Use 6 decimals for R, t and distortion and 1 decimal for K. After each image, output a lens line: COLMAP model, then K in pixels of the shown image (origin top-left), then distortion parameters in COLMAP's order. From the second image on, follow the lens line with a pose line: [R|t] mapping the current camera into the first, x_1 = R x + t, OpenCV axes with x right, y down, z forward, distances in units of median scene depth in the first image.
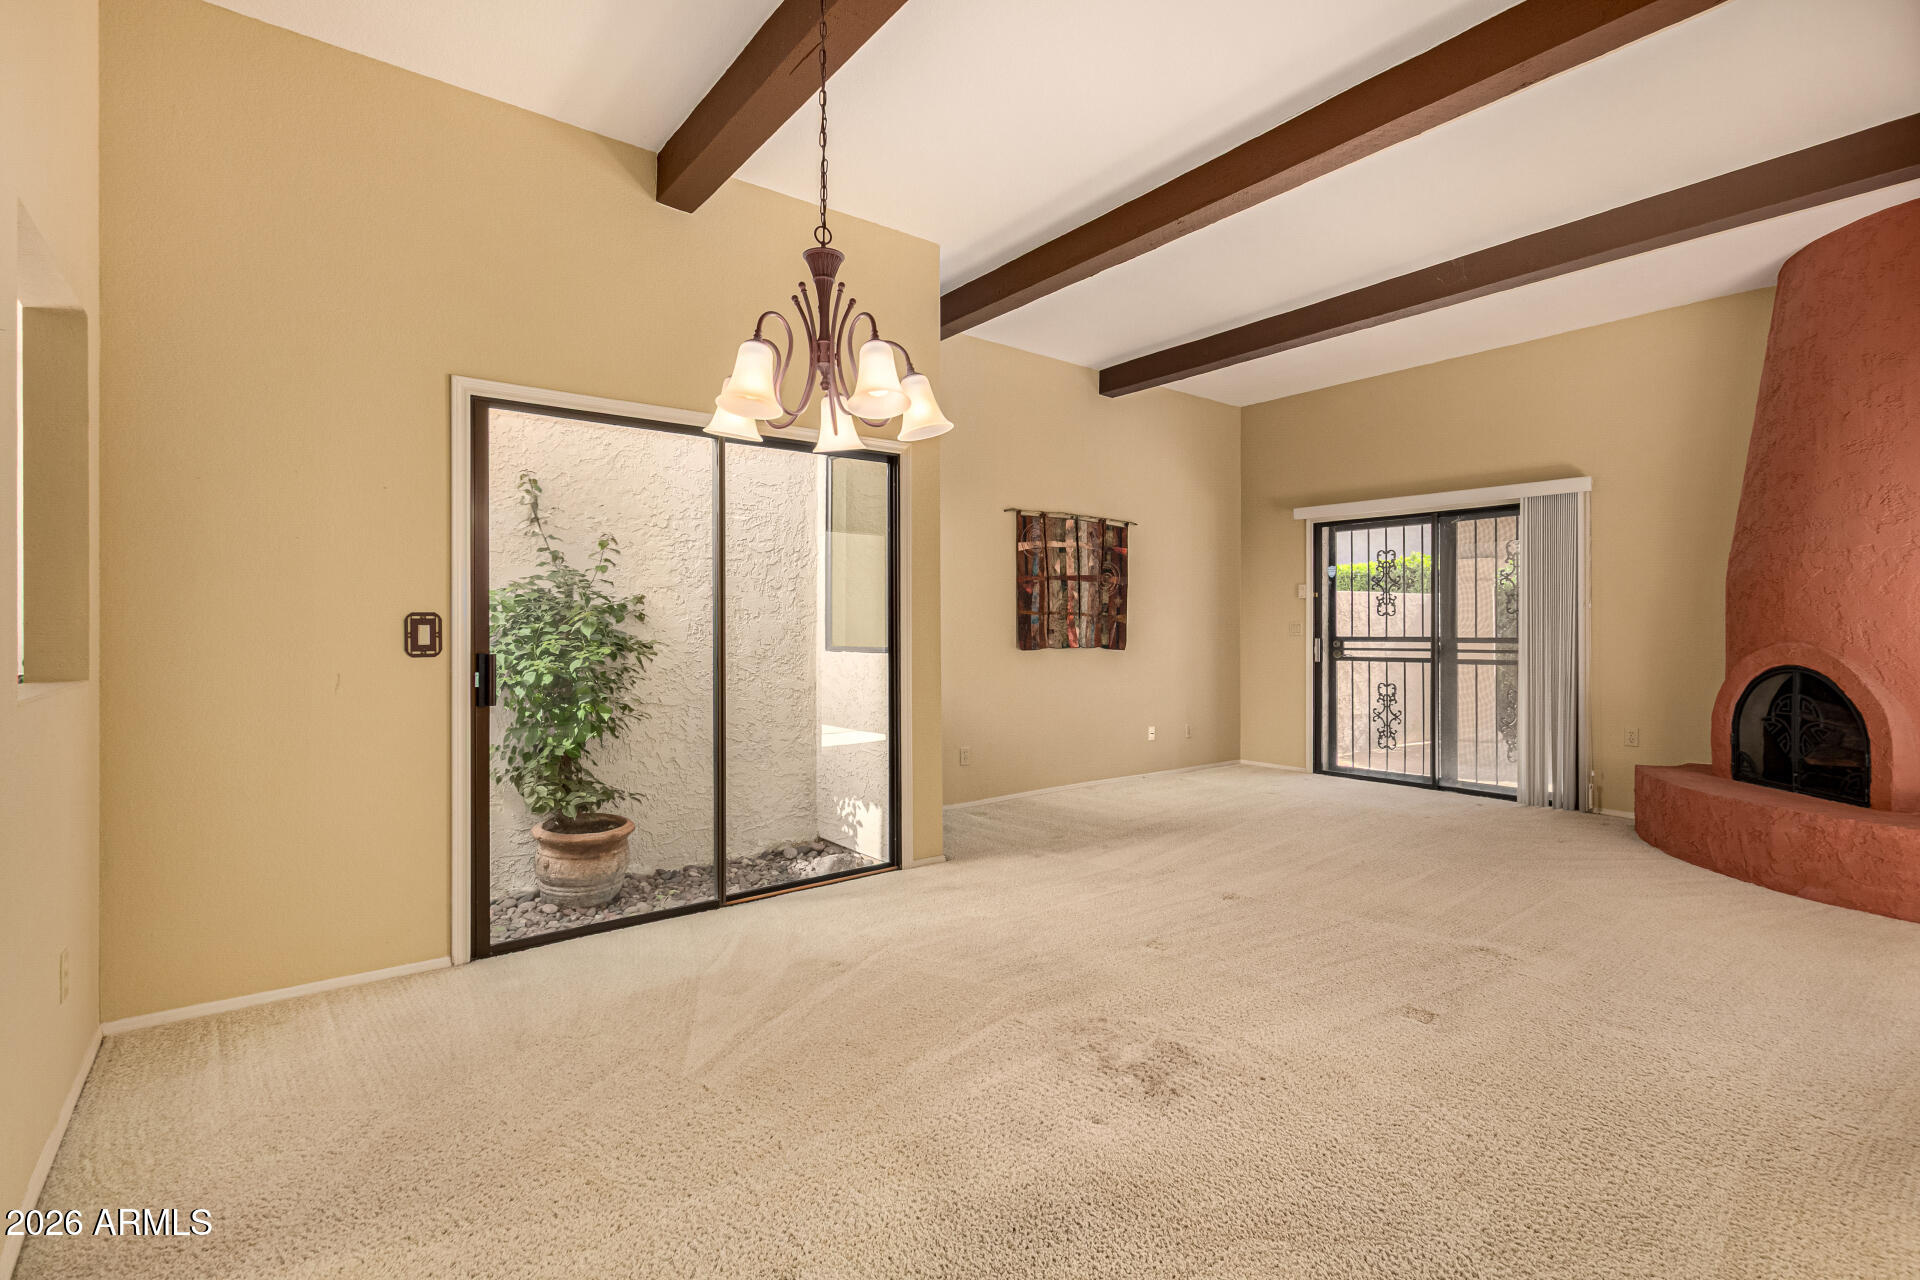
lens RADIAL K [[867.2, 0, 894.9], [0, 867.2, 634.5], [0, 0, 1]] dist [0.002970, 0.000981]
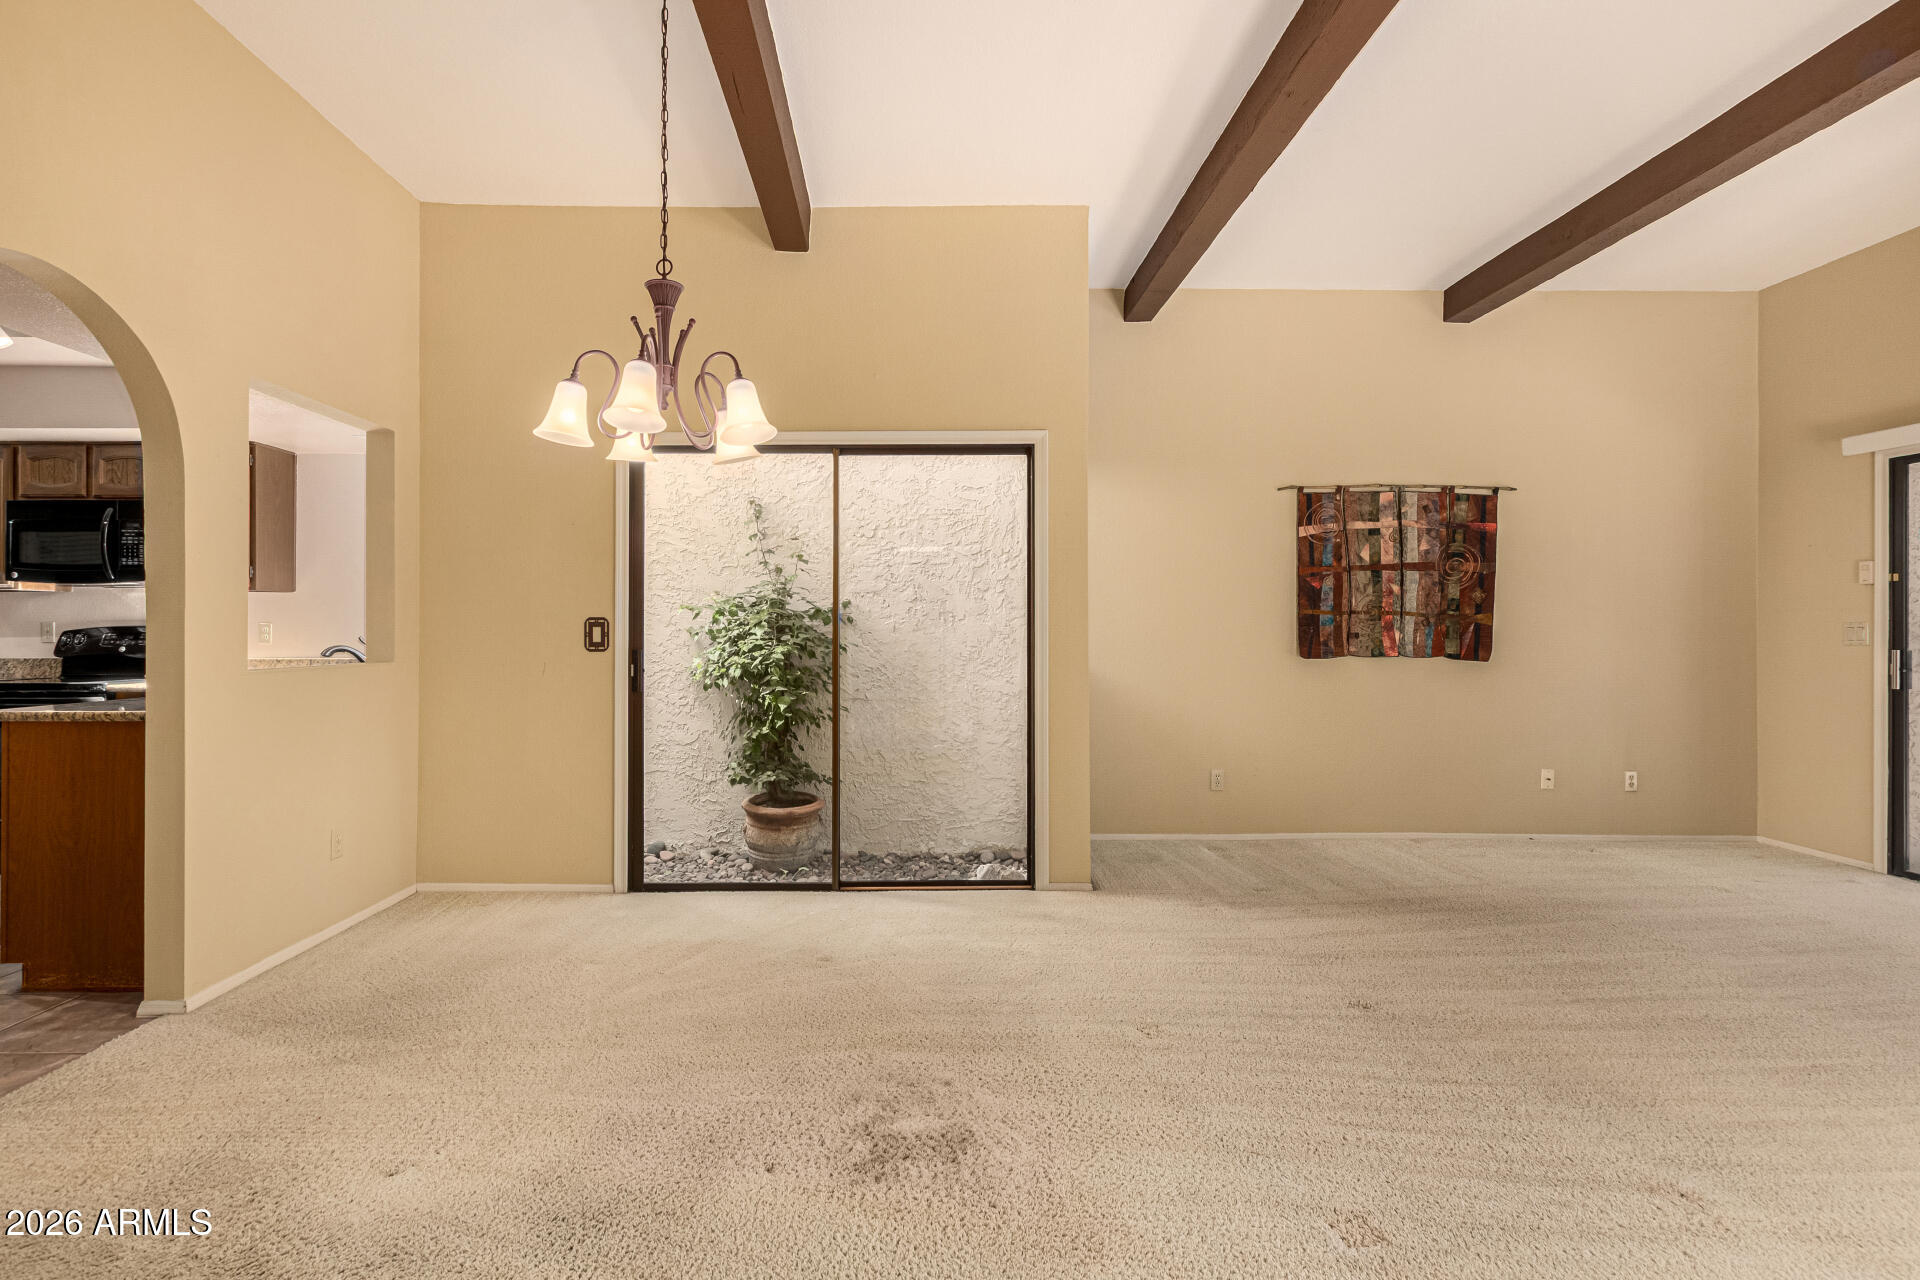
lens RADIAL K [[867.2, 0, 950.1], [0, 867.2, 633.1], [0, 0, 1]] dist [0.002970, 0.000981]
pose [[0.804307, 0.004155, -0.594200, 0.362147], [-0.007122, 0.999971, -0.002649, -0.001090], [0.594172, 0.006363, 0.804313, 0.145743]]
